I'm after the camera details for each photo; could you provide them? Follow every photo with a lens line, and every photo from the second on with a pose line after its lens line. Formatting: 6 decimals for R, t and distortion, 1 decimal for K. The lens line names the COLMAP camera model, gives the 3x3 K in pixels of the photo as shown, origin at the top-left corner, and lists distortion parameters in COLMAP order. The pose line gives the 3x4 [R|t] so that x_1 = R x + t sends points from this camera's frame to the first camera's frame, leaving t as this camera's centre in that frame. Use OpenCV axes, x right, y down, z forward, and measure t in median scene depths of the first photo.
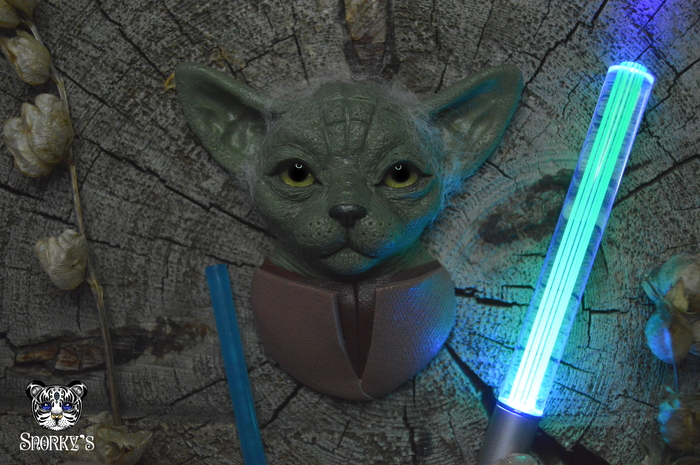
lens RADIAL K [[836.9, 0, 350.0], [0, 836.9, 232.5], [0, 0, 1]] dist [-0.018241, 0.025663]
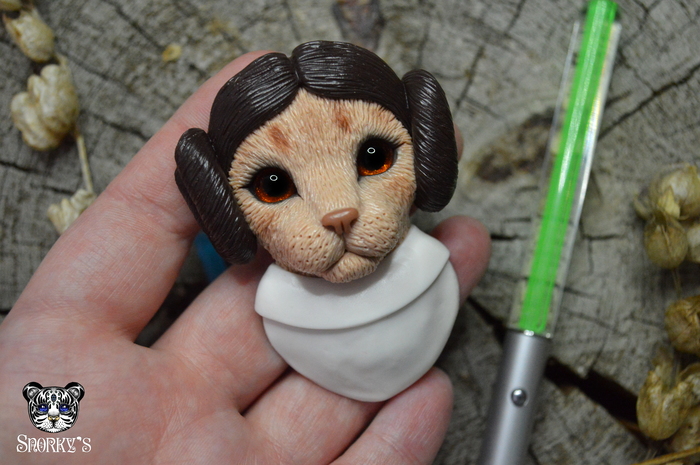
lens RADIAL K [[836.9, 0, 350.0], [0, 836.9, 232.5], [0, 0, 1]] dist [-0.018241, 0.025663]
pose [[0.996511, -0.079251, 0.026179, -0.034309], [0.081356, 0.992368, -0.092668, 0.158350], [-0.018635, 0.094474, 0.995353, -0.024560]]
